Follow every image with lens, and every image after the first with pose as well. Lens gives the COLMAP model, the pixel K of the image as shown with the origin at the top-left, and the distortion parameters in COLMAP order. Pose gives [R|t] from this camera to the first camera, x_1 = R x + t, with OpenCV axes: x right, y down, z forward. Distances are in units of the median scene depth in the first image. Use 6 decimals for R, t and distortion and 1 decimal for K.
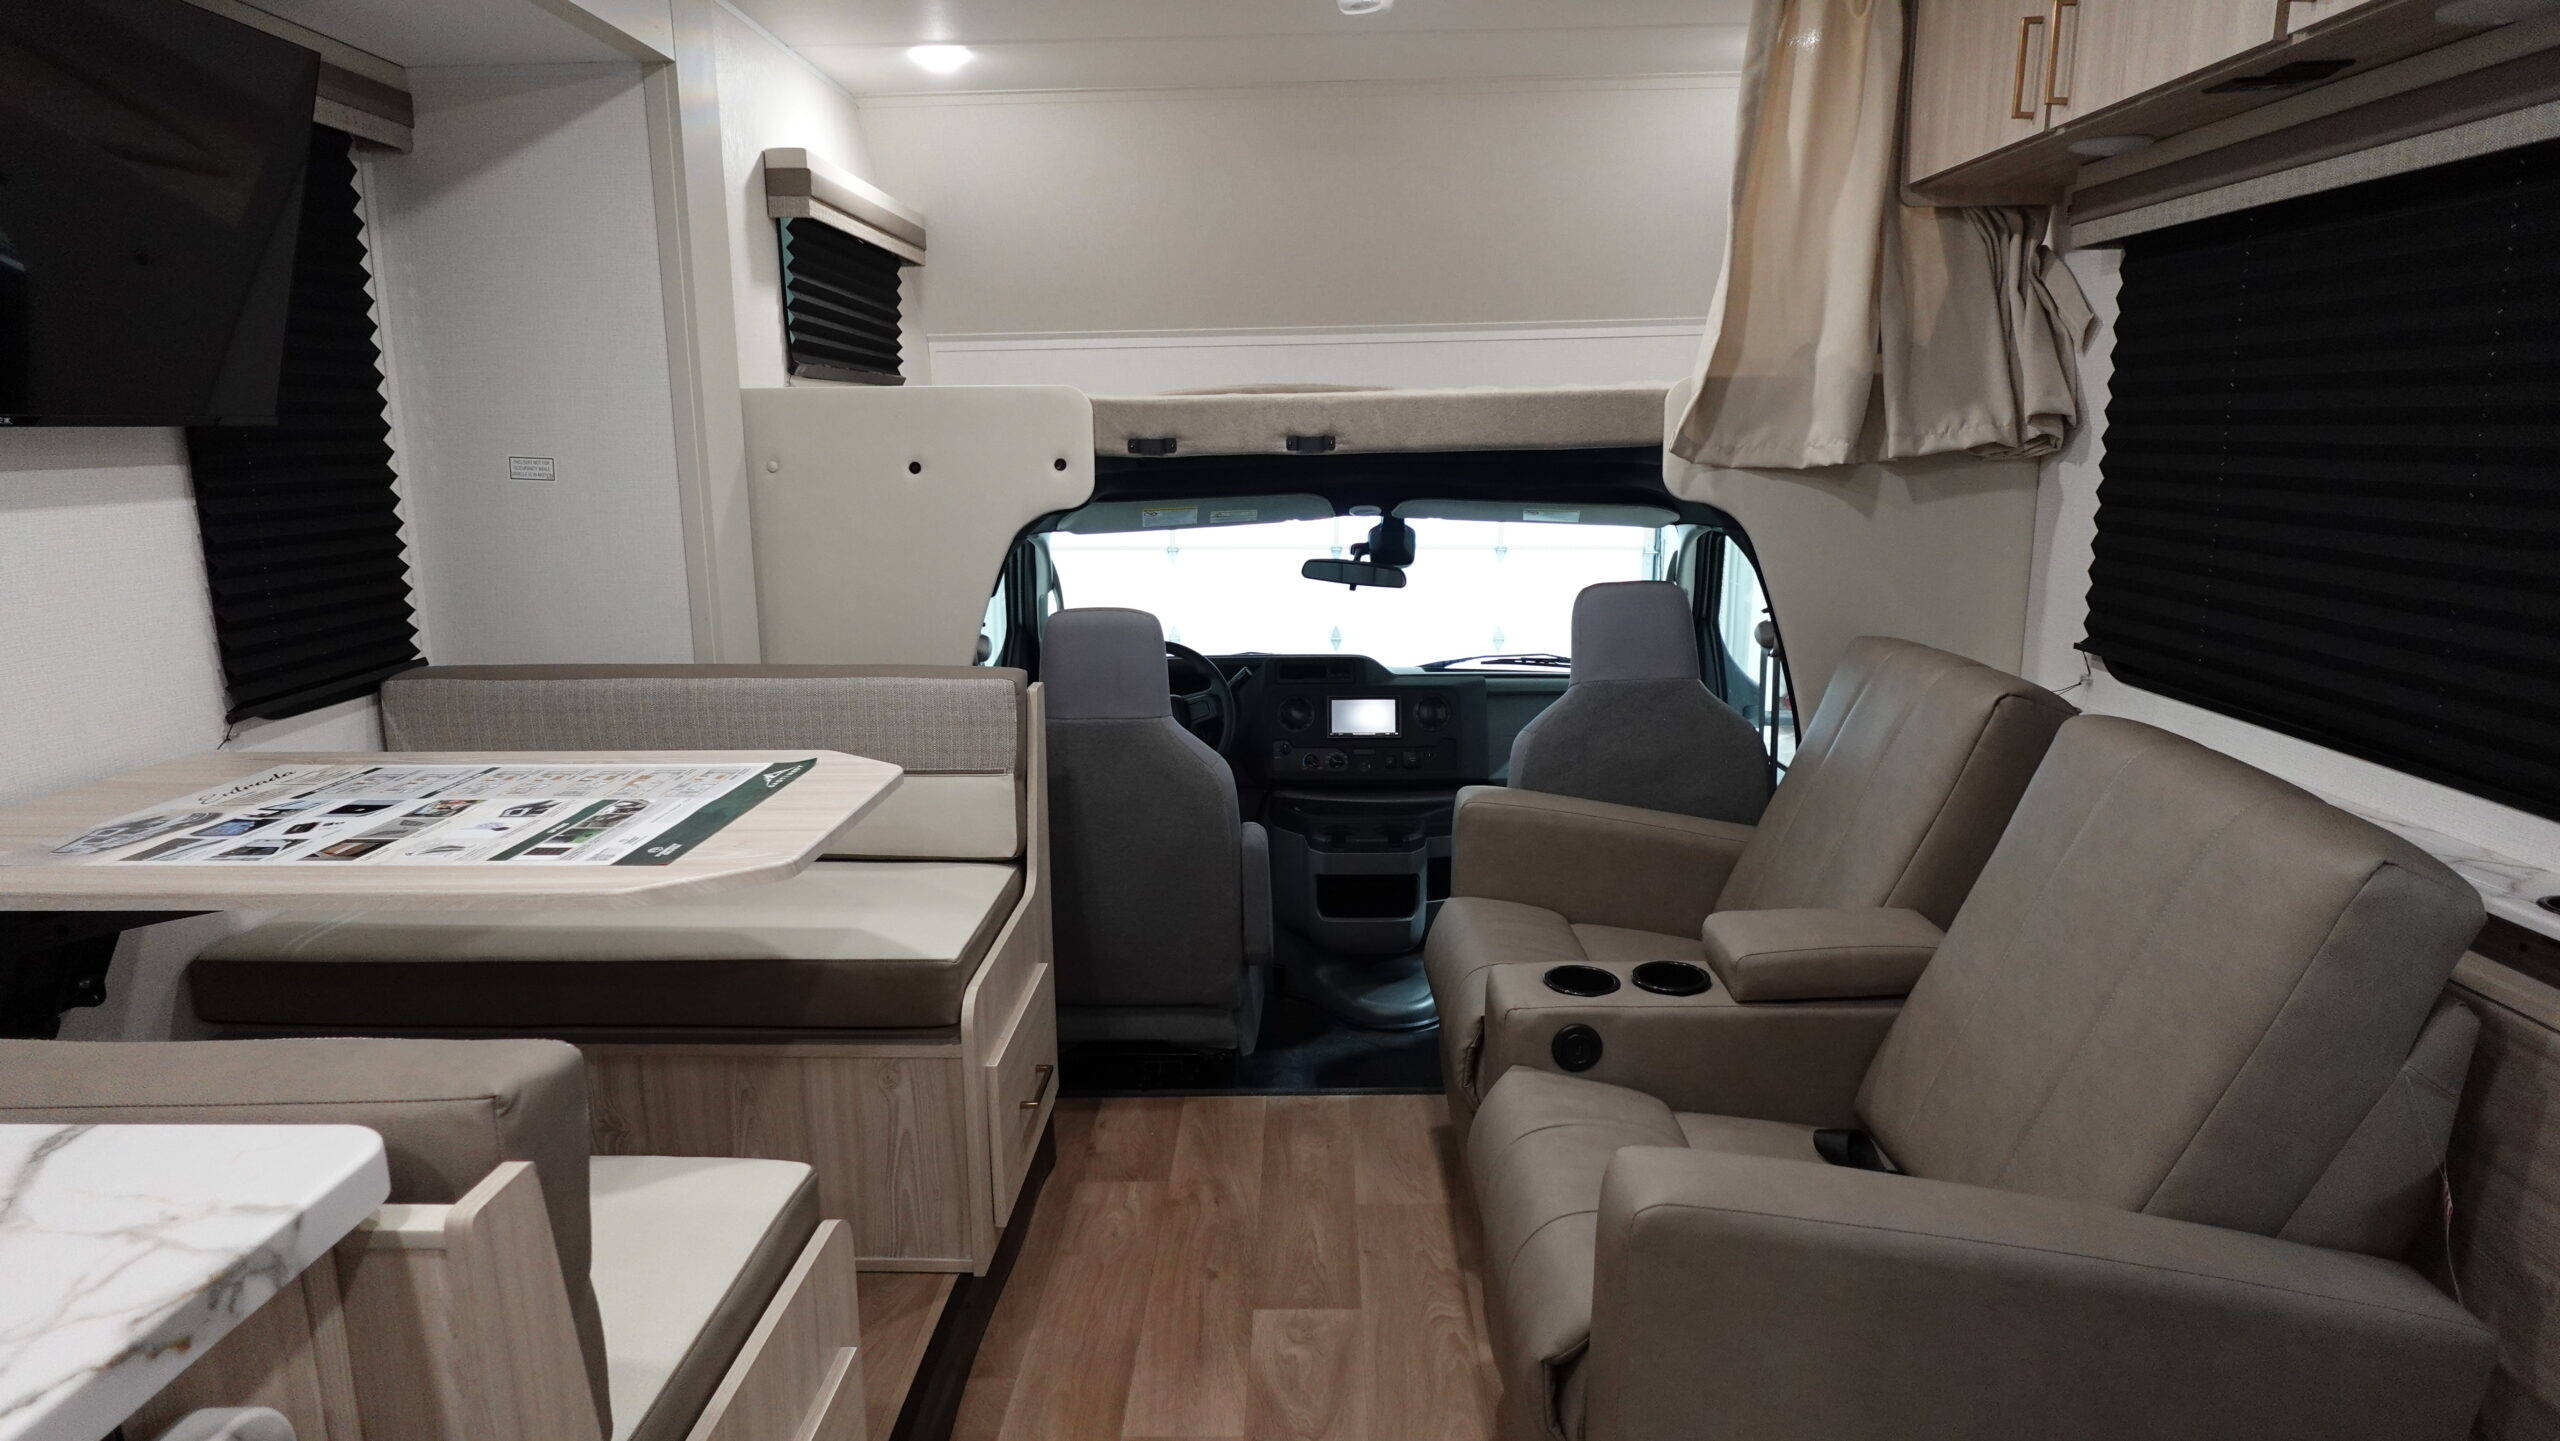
lens RADIAL K [[1444.6, 0, 1283.2], [0, 1444.6, 720.1], [0, 0, 1]] dist [-0.003834, 0.000176]
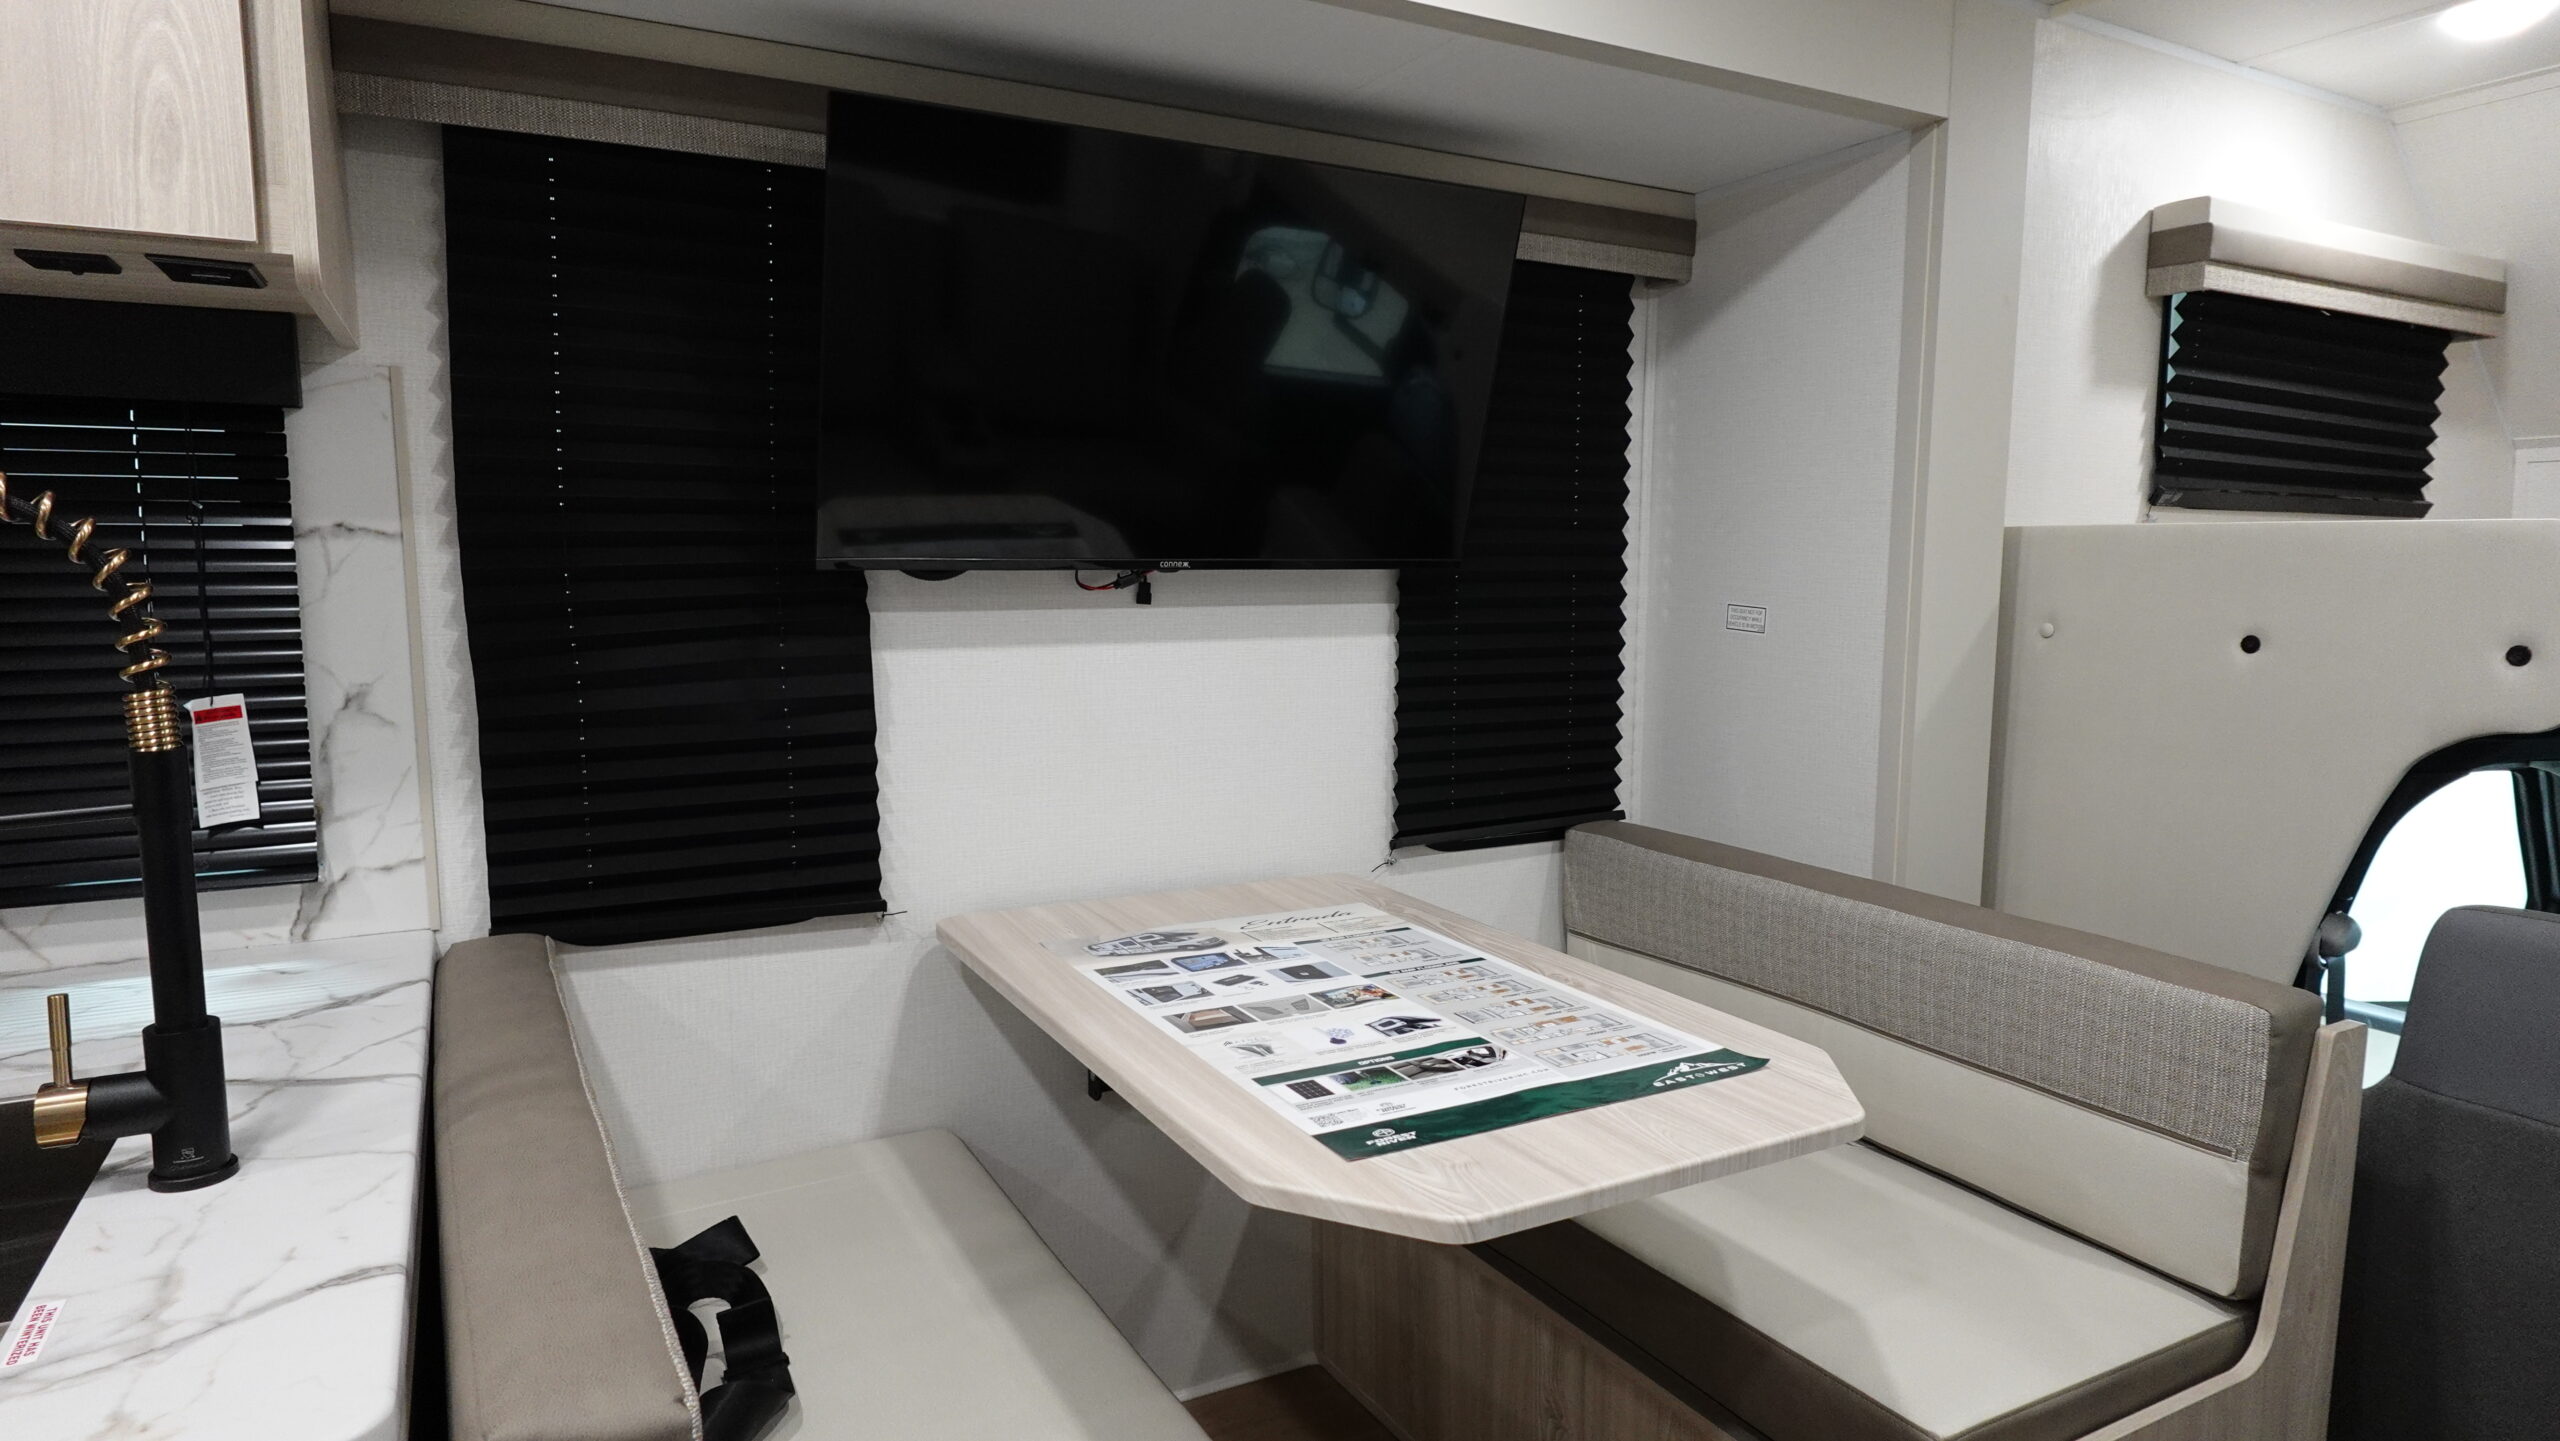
lens RADIAL K [[1474.0, 0, 1284.1], [0, 1474.0, 720.2], [0, 0, 1]] dist [-0.004550, 0.003298]
pose [[0.498510, 0.108756, -0.860035, 0.112613], [-0.182092, 0.983102, 0.018770, -0.077871], [0.847543, 0.147249, 0.509890, 0.309408]]
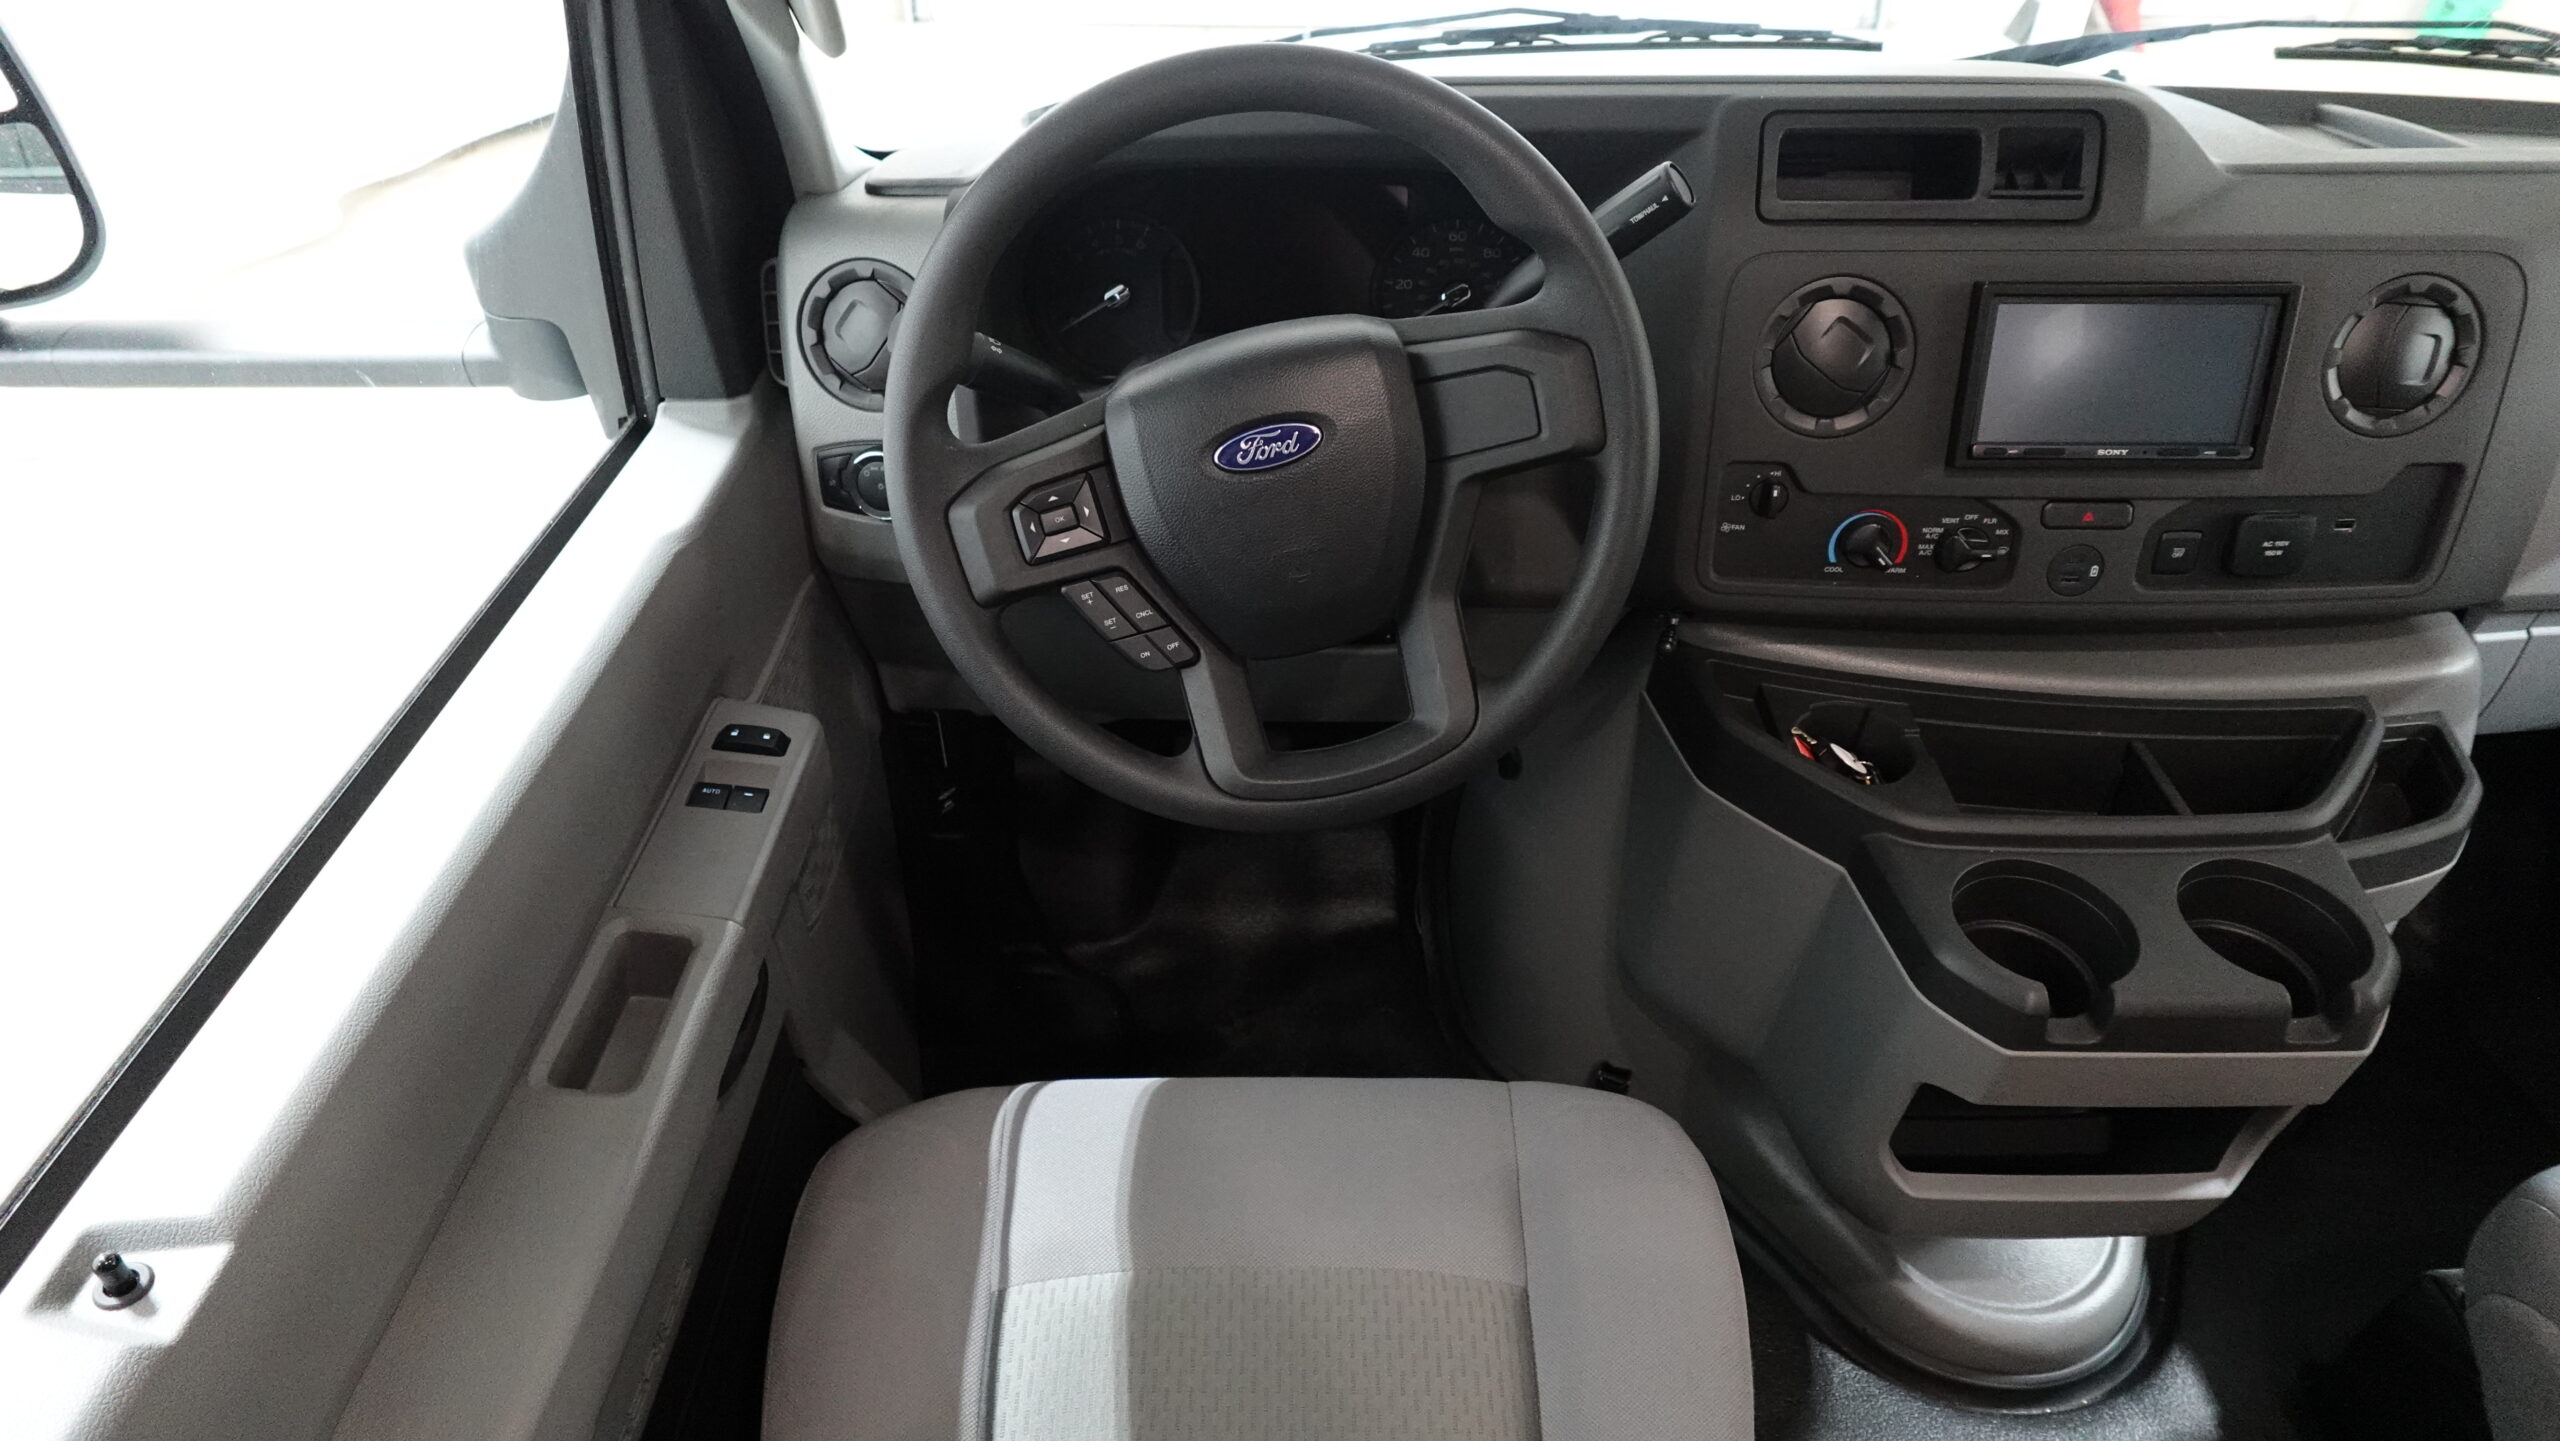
lens RADIAL K [[1500.6, 0, 1285.1], [0, 1500.6, 720.4], [0, 0, 1]] dist [-0.004824, 0.004359]
pose [[0.999211, -0.014264, 0.037070, -0.137053], [-0.003952, 0.892958, 0.450124, -0.089896], [-0.039522, -0.449915, 0.892197, 1.089250]]
